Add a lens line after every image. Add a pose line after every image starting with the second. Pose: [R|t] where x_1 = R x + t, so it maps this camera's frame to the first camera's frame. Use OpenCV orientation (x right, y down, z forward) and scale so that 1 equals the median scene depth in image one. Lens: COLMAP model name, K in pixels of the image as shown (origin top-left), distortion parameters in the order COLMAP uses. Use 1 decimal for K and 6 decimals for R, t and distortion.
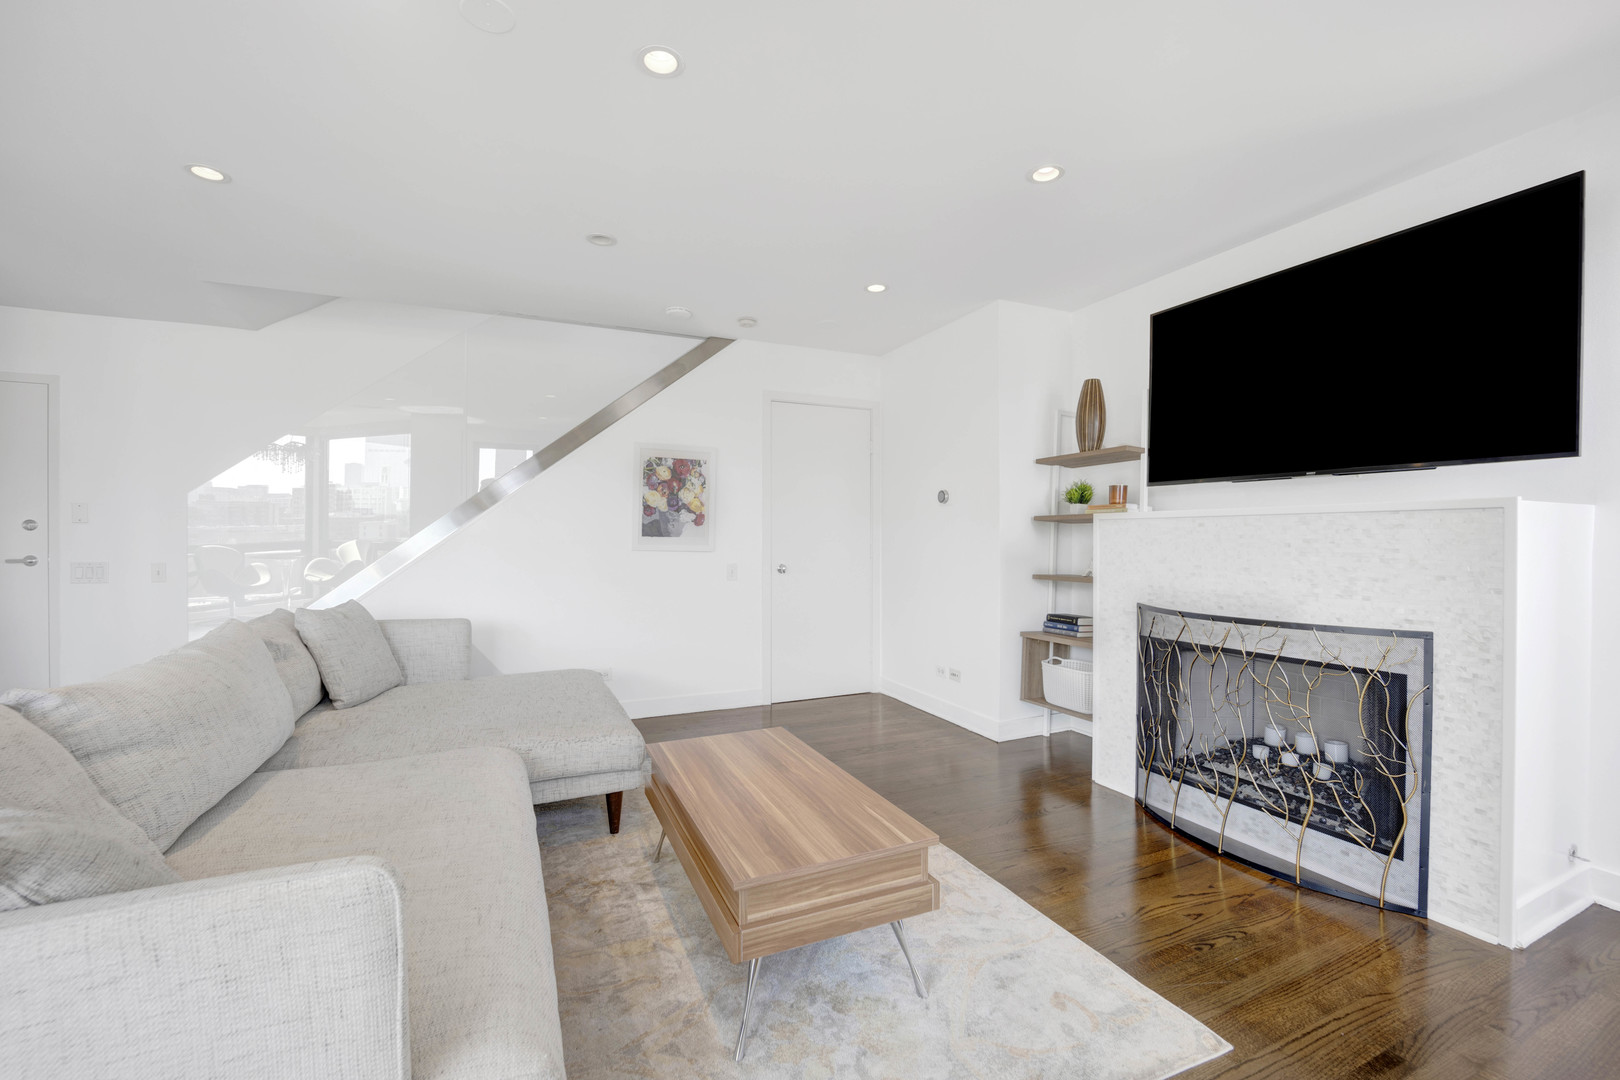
lens RADIAL K [[661.4, 0, 818.7], [0, 661.4, 537.7], [0, 0, 1]] dist [-0.012191, -0.000284]
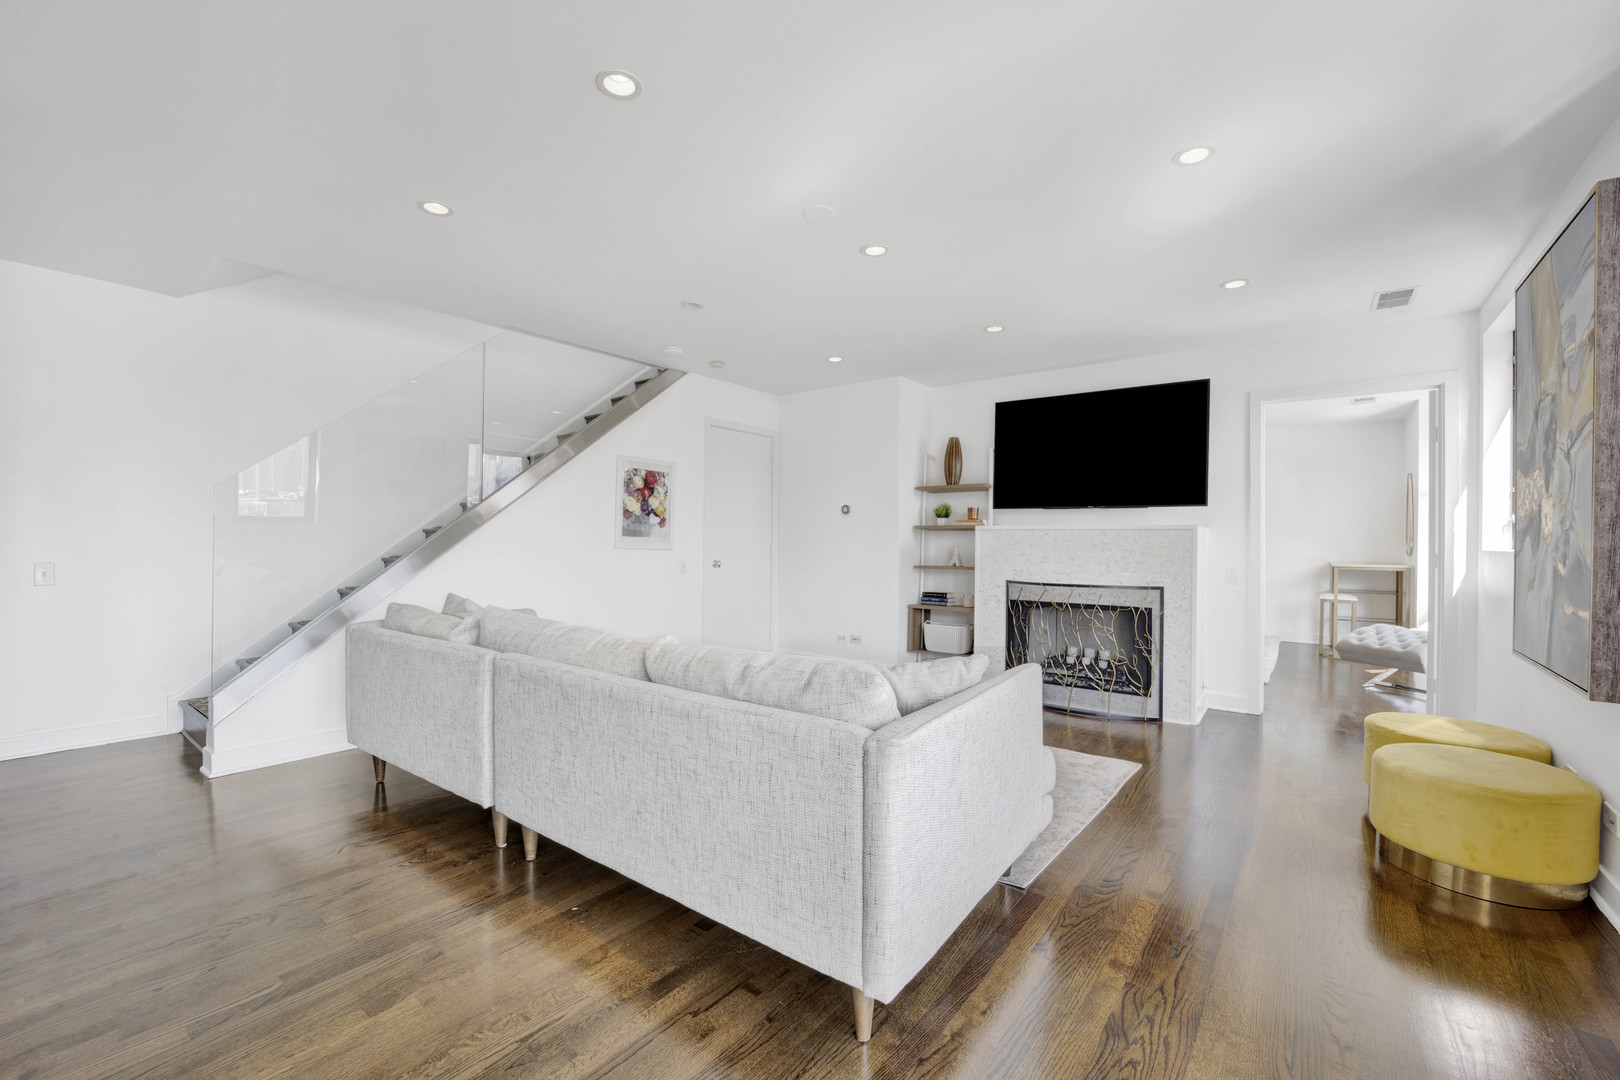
lens RADIAL K [[661.4, 0, 803.0], [0, 661.4, 535.2], [0, 0, 1]] dist [-0.012191, -0.000284]
pose [[0.887697, 0.011833, 0.460276, -0.591737], [-0.009367, 0.999927, -0.007642, 0.002502], [-0.460333, 0.002473, 0.887743, -0.197851]]
